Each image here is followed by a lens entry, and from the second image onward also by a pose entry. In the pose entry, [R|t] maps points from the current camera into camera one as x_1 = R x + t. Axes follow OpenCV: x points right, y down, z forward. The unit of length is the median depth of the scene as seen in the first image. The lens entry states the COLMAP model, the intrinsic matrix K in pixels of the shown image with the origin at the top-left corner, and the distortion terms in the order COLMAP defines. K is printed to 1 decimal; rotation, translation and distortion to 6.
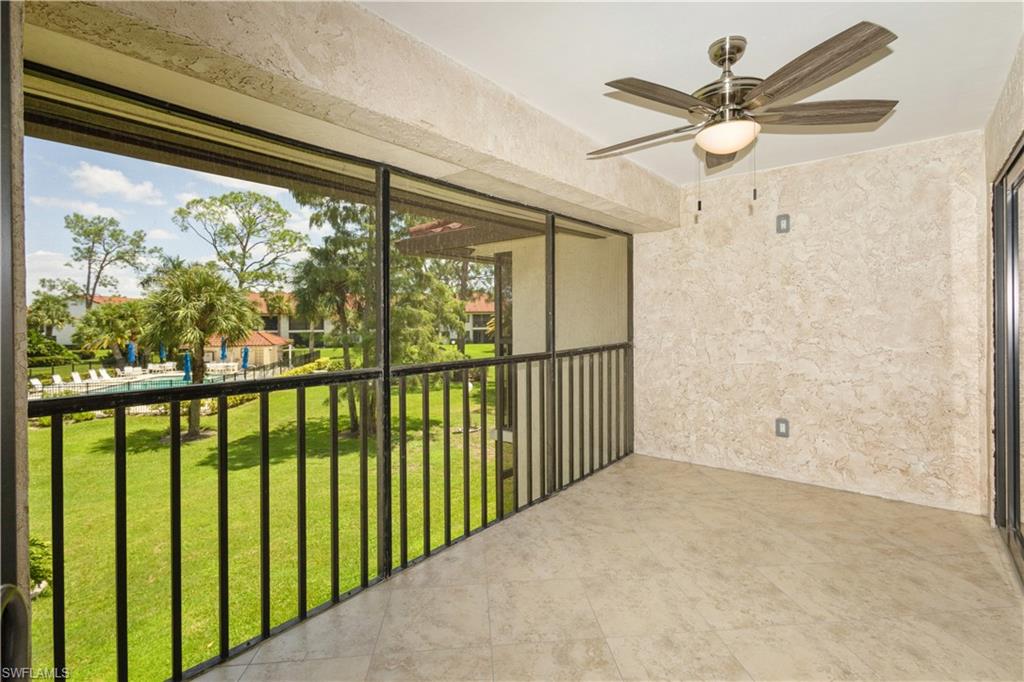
lens RADIAL K [[478.6, 0, 520.6], [0, 478.6, 319.4], [0, 0, 1]] dist [-0.001674, 0.000091]
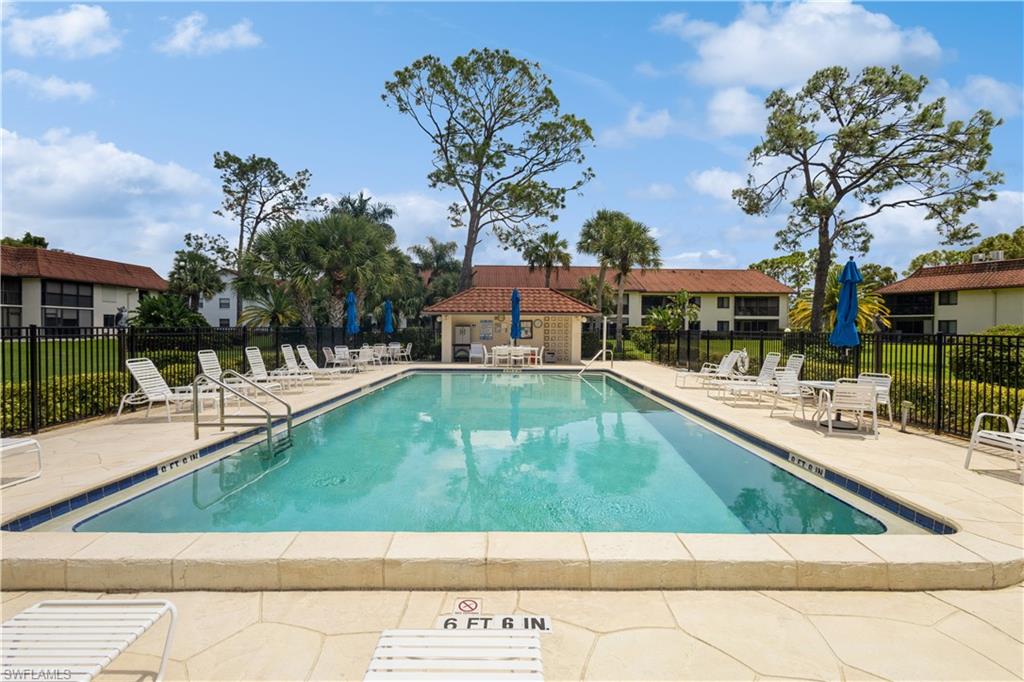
lens RADIAL K [[478.6, 0, 516.0], [0, 478.6, 334.1], [0, 0, 1]] dist [-0.001674, 0.000091]
pose [[0.981796, 0.017835, -0.189101, -0.358659], [-0.015091, 0.999759, 0.015941, 0.048523], [0.189340, -0.012797, 0.981828, 0.366736]]
